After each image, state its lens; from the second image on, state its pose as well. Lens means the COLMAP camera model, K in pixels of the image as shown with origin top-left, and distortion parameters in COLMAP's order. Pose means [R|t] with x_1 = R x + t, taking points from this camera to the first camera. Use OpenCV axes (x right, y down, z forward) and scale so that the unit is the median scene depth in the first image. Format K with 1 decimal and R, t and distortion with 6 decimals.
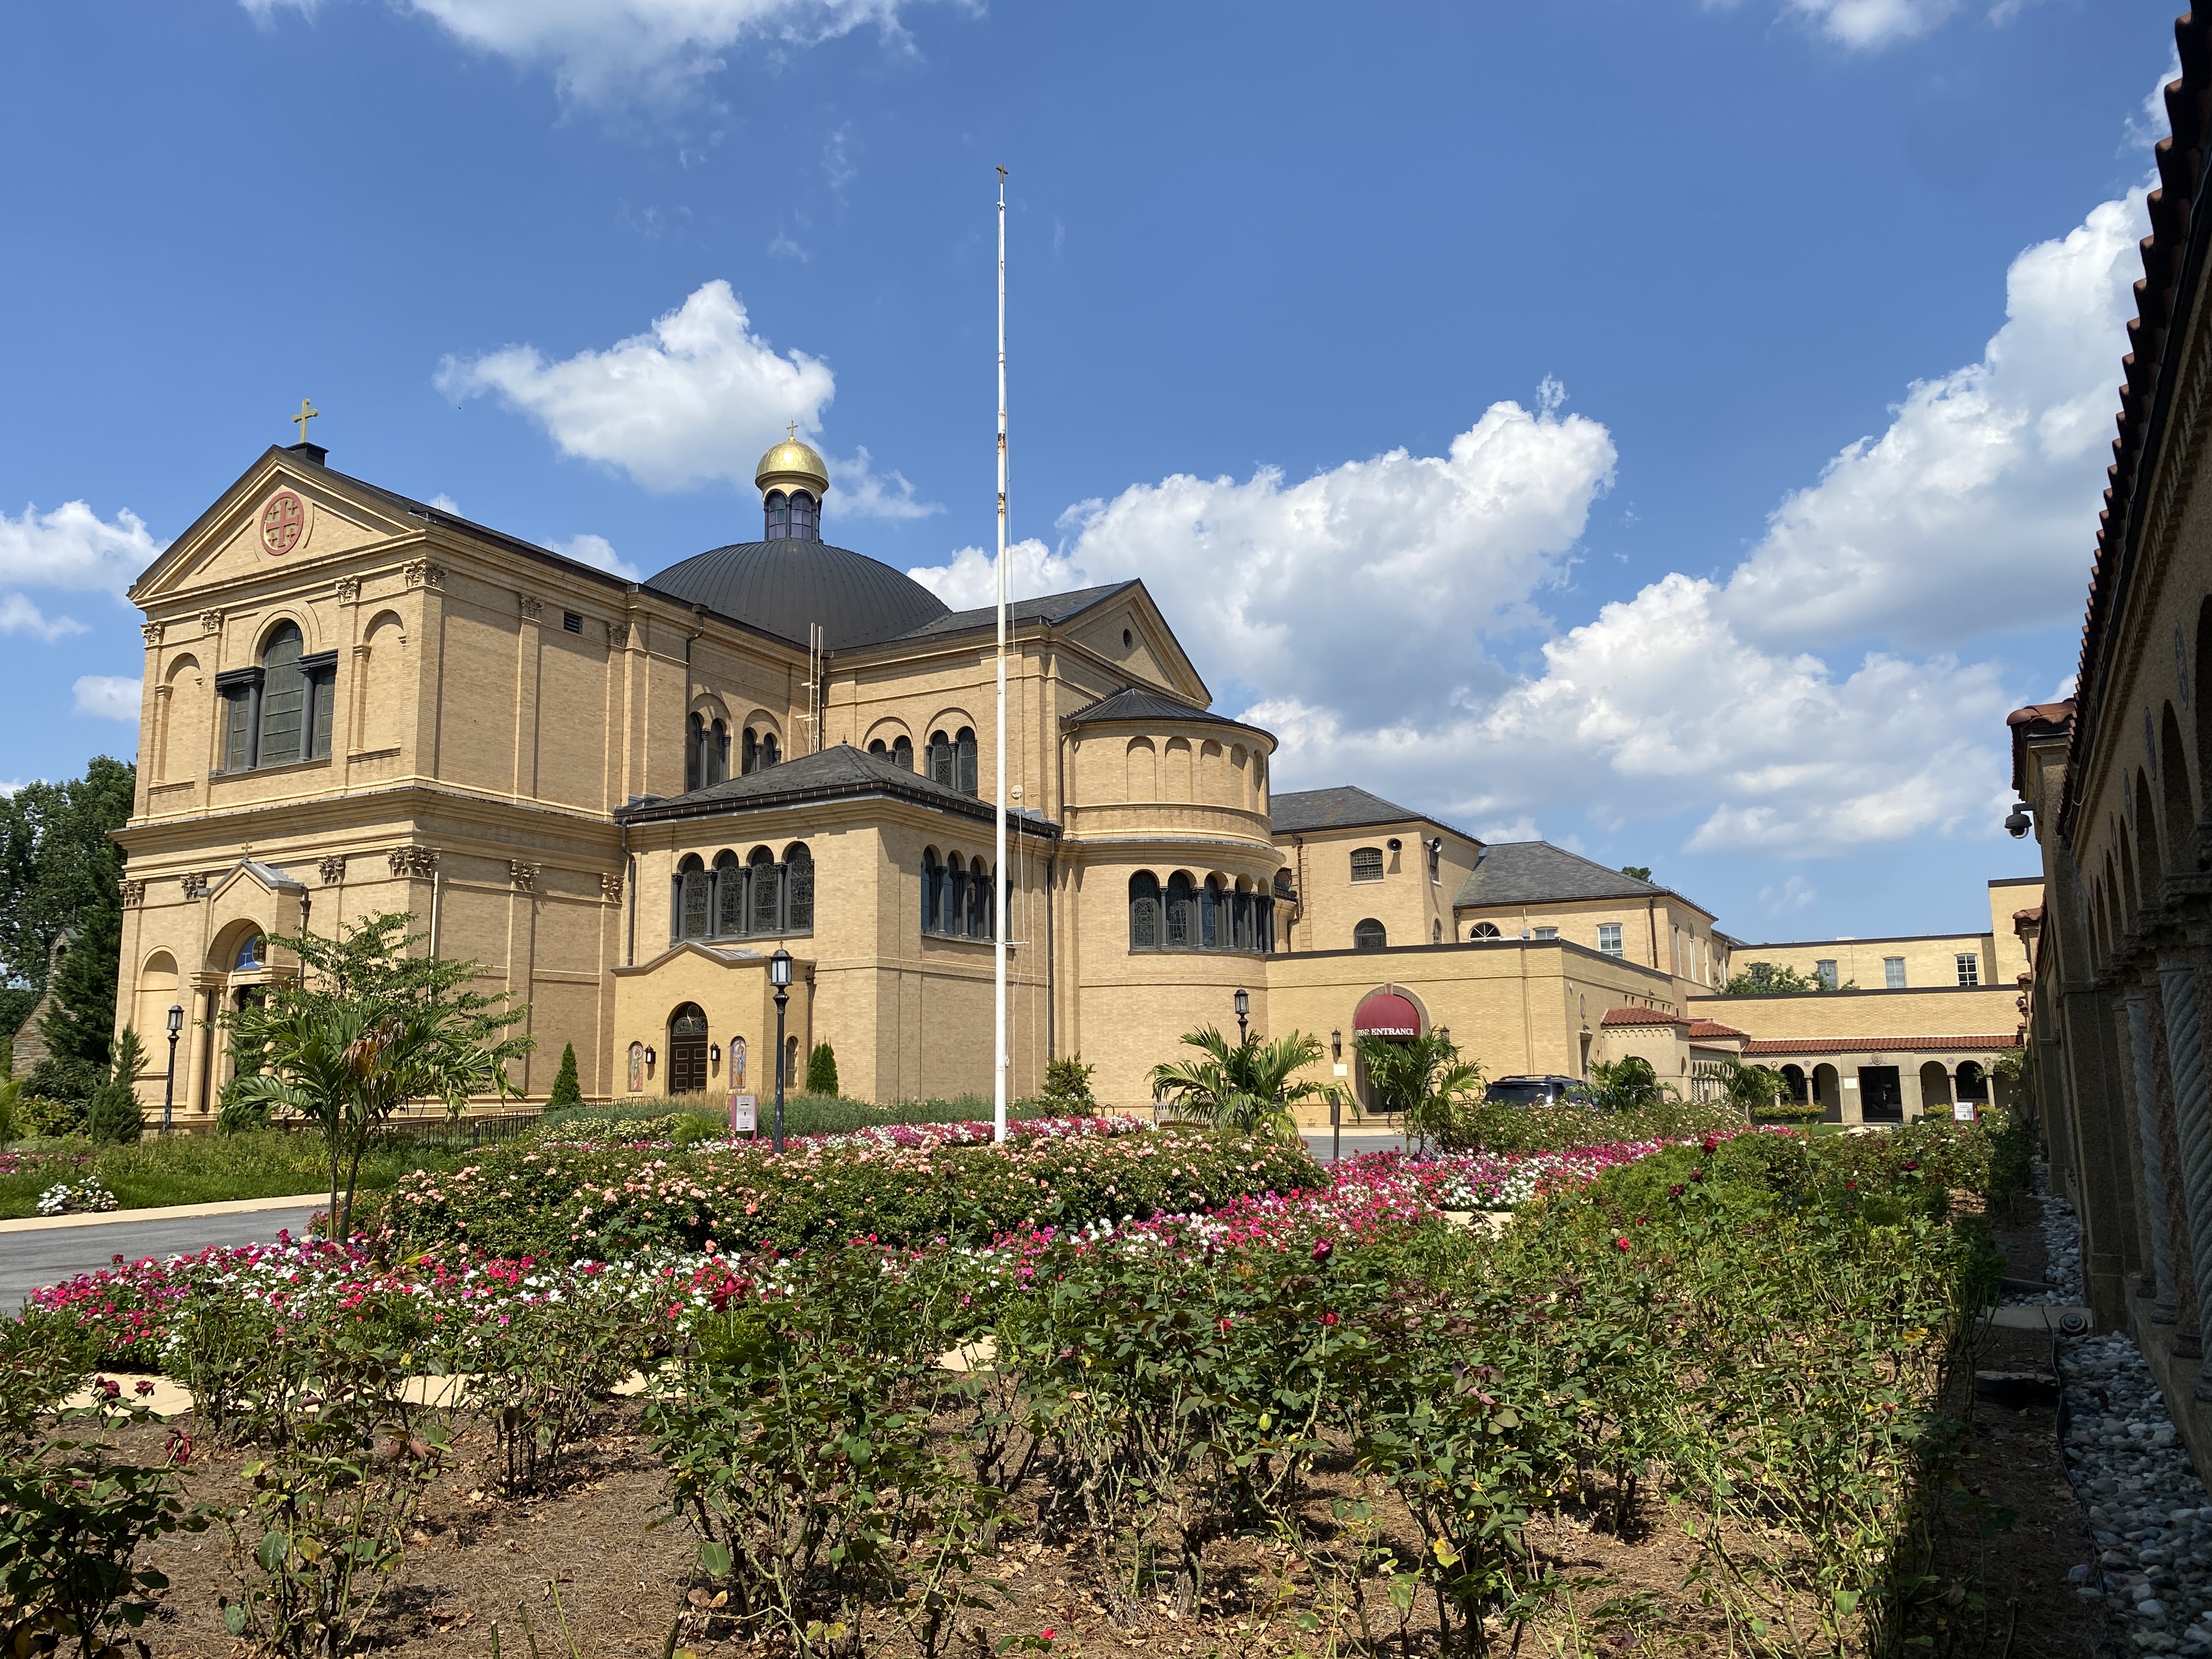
lens RADIAL K [[1676.7, 0, 1106.0], [0, 1676.7, 829.5], [0, 0, 1]] dist [0.004260, -0.001441]
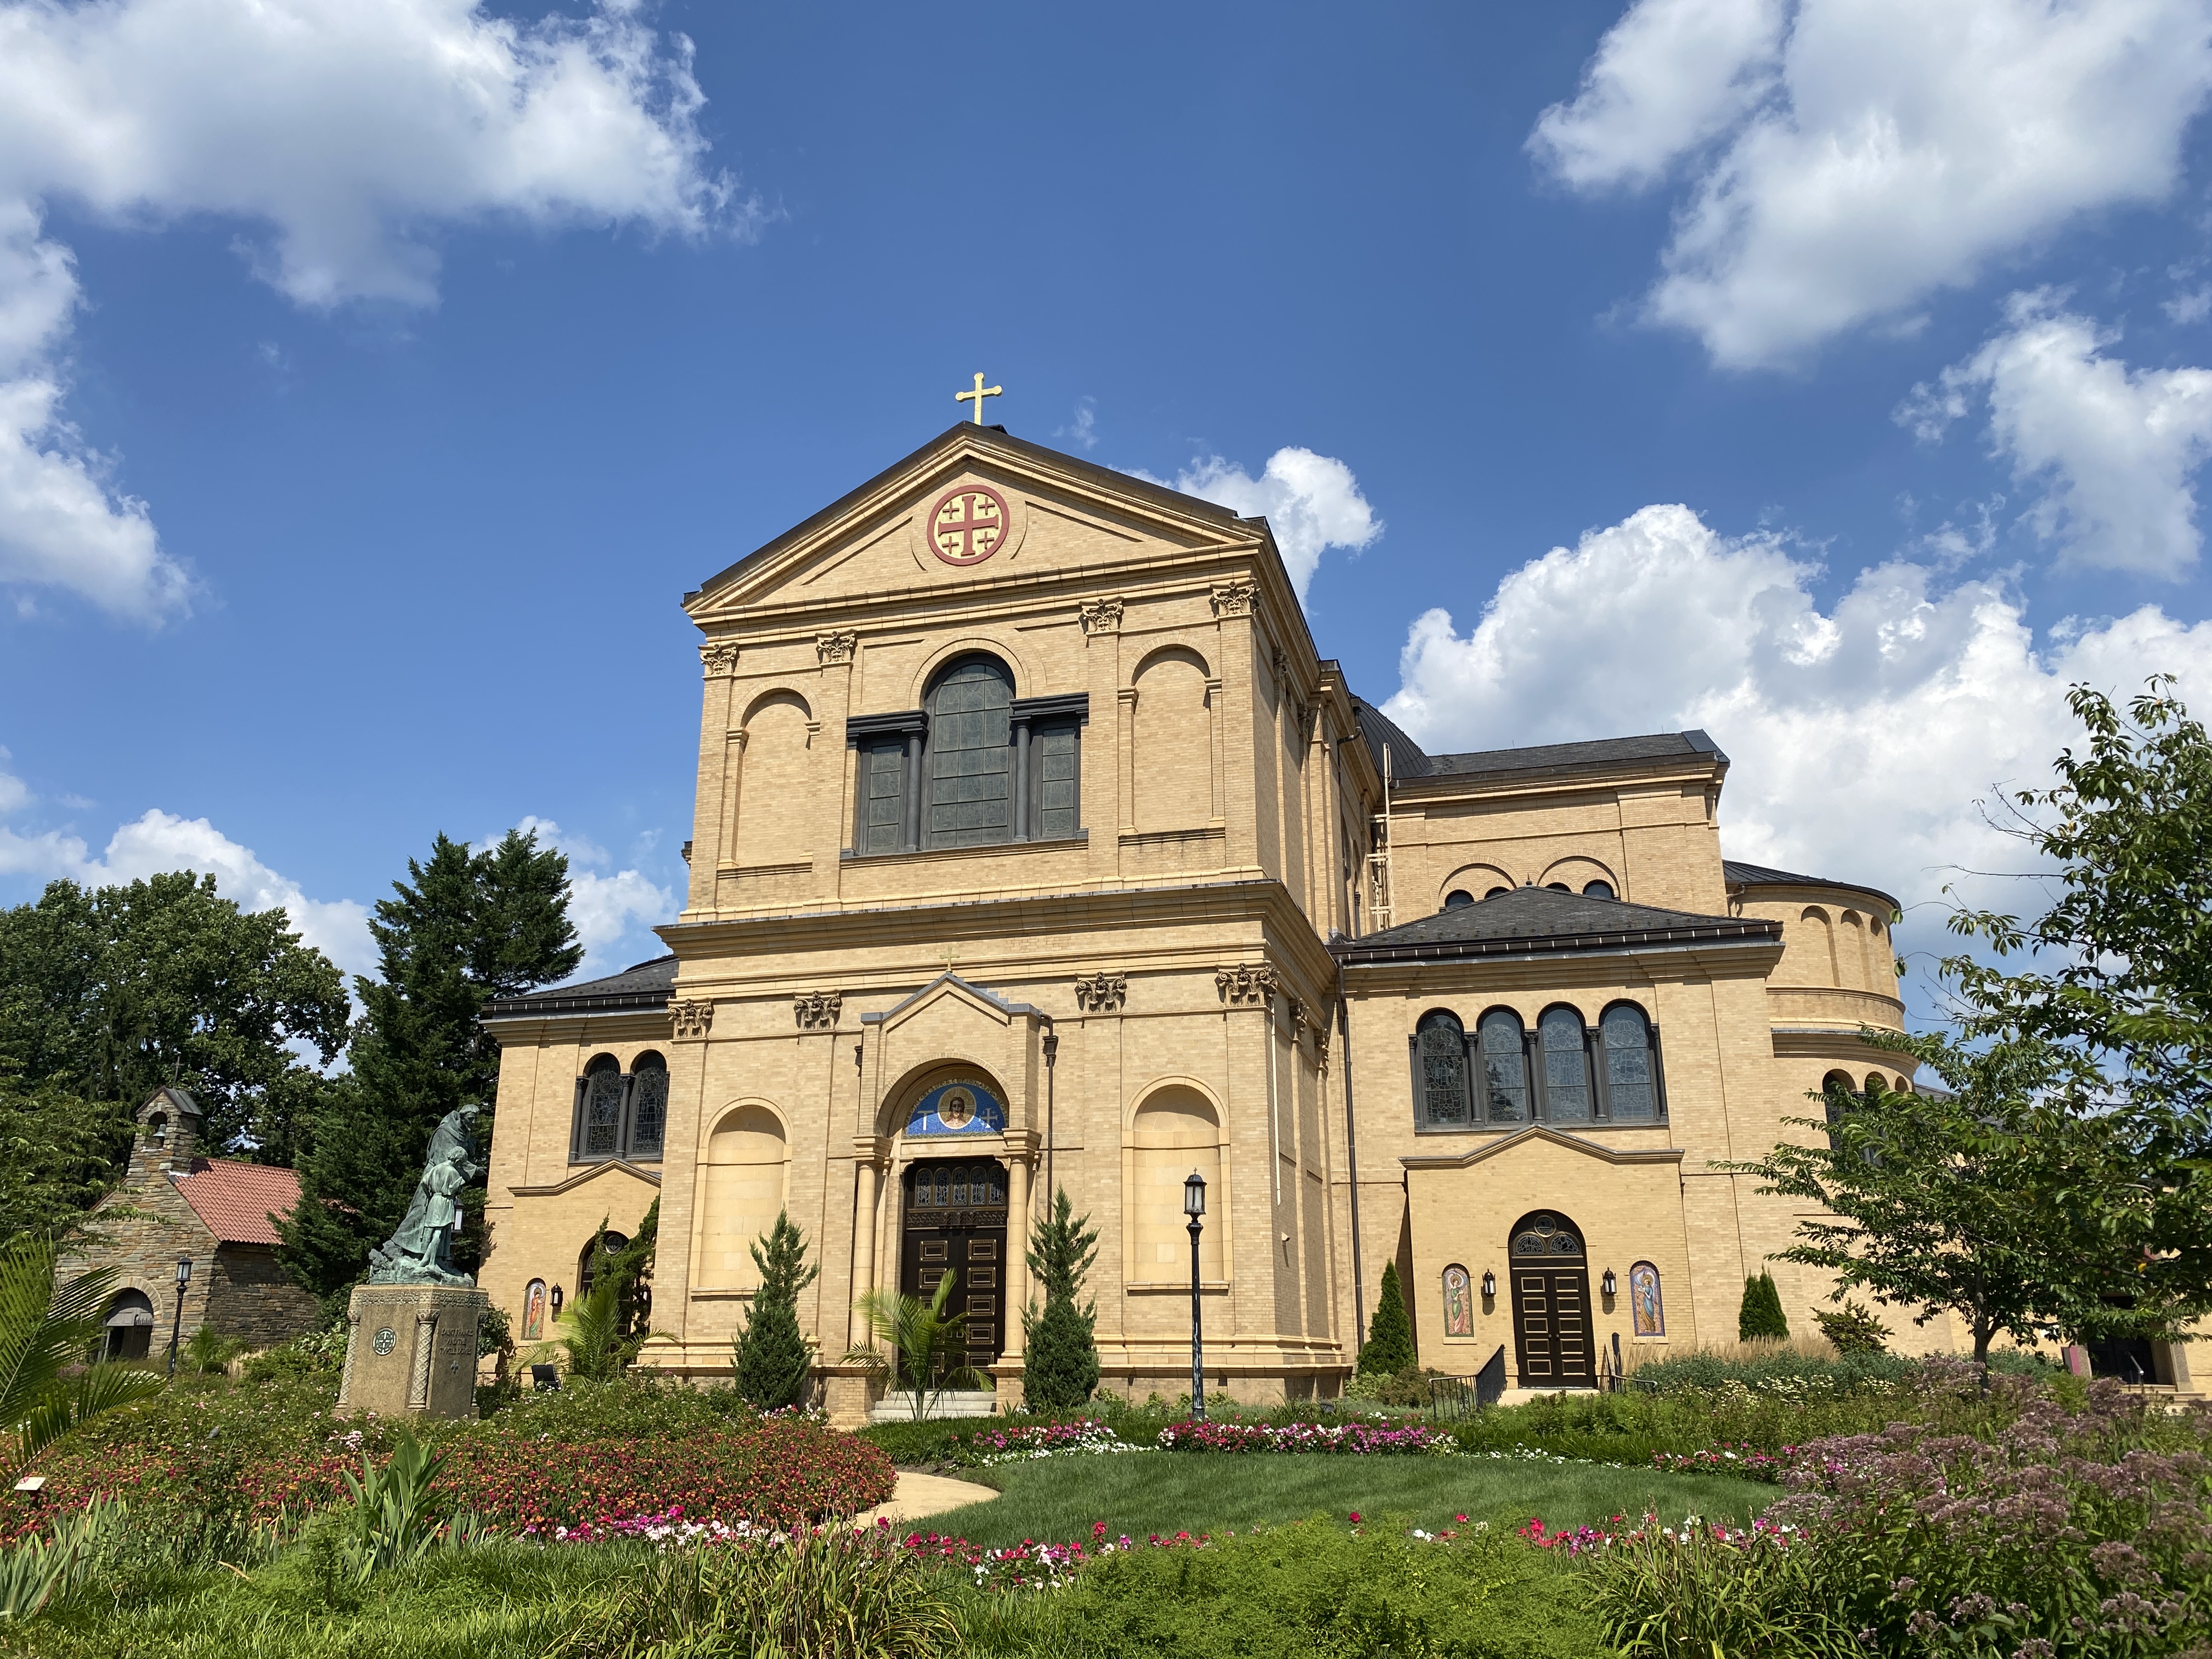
lens RADIAL K [[1675.6, 0, 1106.2], [0, 1675.6, 797.1], [0, 0, 1]] dist [0.123048, -0.299137]
pose [[0.979127, 0.081026, 0.186398, -0.560402], [-0.049653, 0.984670, -0.167213, 0.056887], [-0.197089, 0.154468, 0.968140, 0.288748]]
